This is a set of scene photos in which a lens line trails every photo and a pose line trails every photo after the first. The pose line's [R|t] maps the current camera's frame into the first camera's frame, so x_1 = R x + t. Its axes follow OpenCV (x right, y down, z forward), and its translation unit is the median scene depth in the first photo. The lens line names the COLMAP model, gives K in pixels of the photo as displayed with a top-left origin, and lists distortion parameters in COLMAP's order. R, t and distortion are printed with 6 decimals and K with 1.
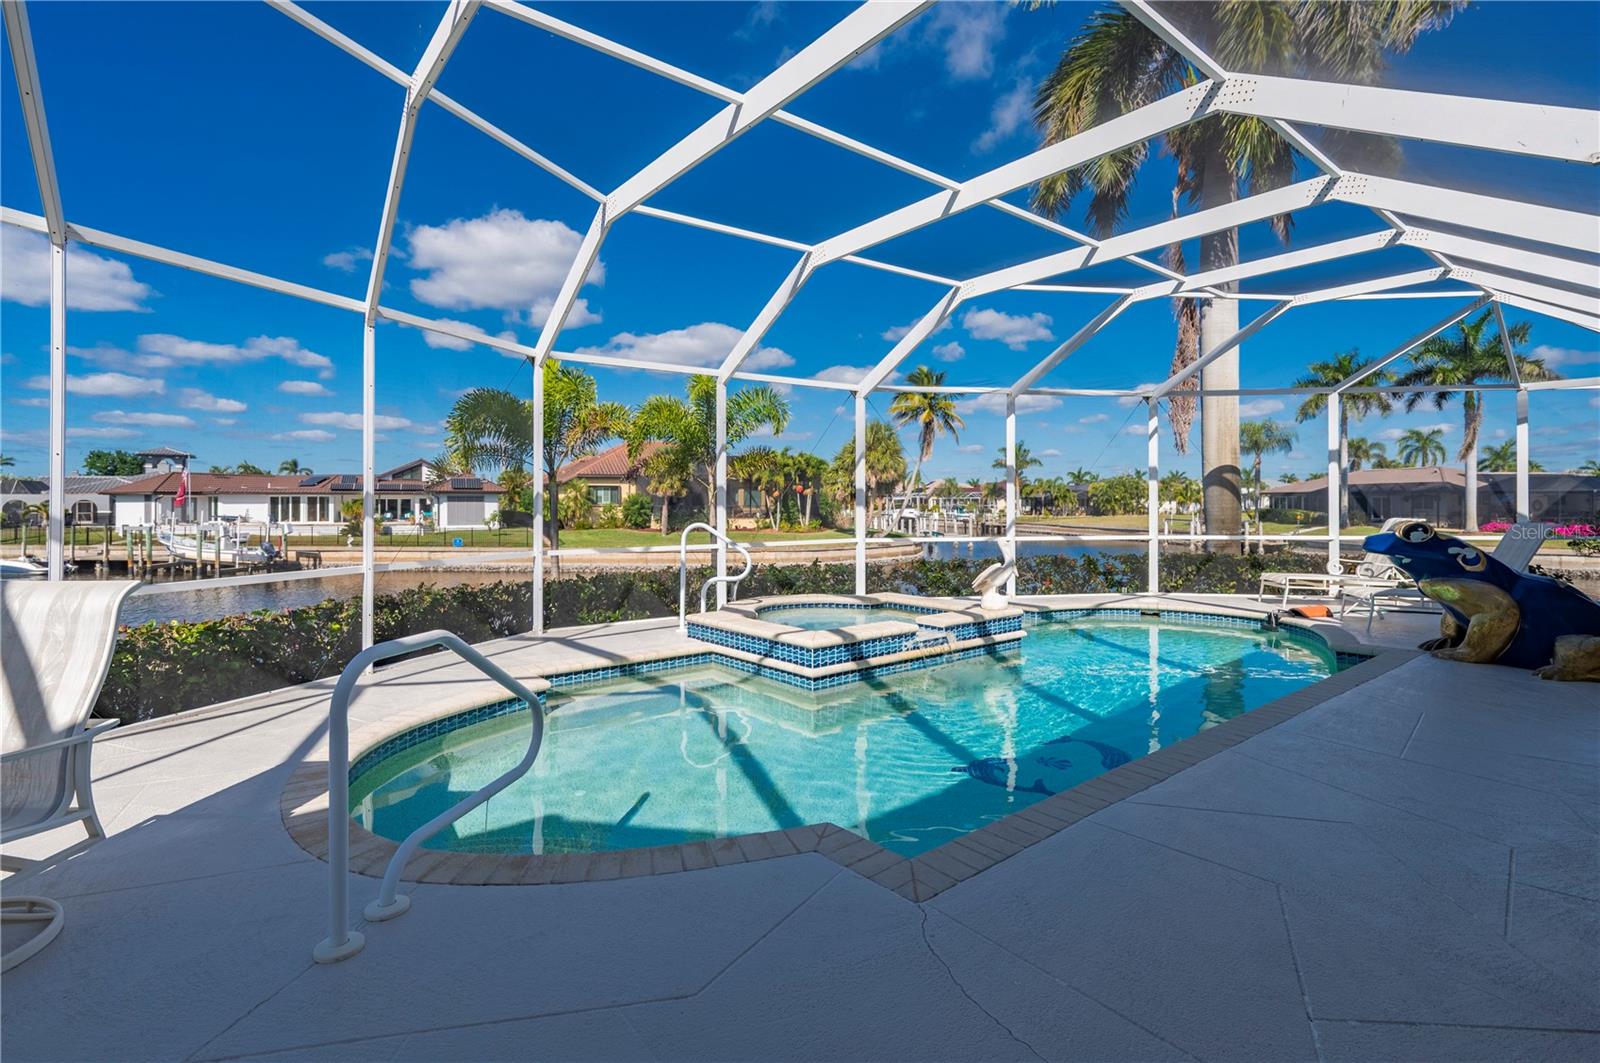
lens RADIAL K [[755.1, 0, 791.4], [0, 755.1, 497.6], [0, 0, 1]] dist [-0.003515, -0.000308]
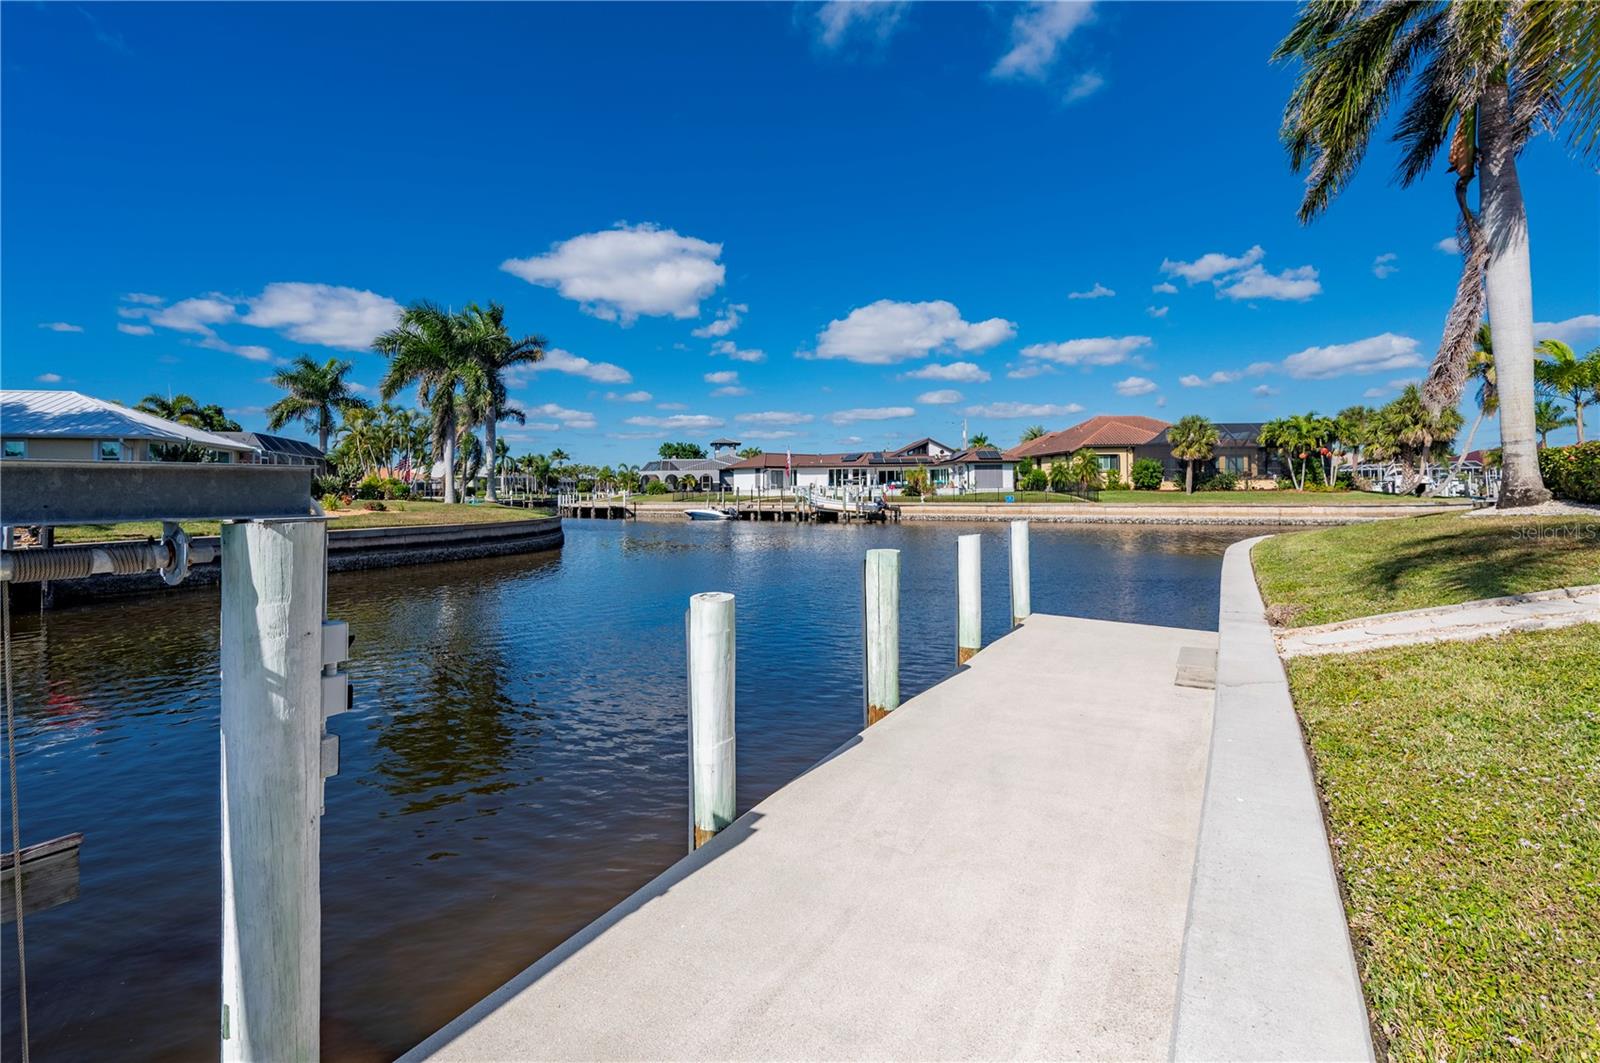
lens RADIAL K [[738.2, 0, 783.1], [0, 738.2, 502.0], [0, 0, 1]] dist [0.001329, 0.000044]
pose [[0.894368, 0.002450, -0.447325, -0.243898], [0.010509, 0.999594, 0.026486, 0.029348], [0.447208, -0.028390, 0.893979, -0.292957]]
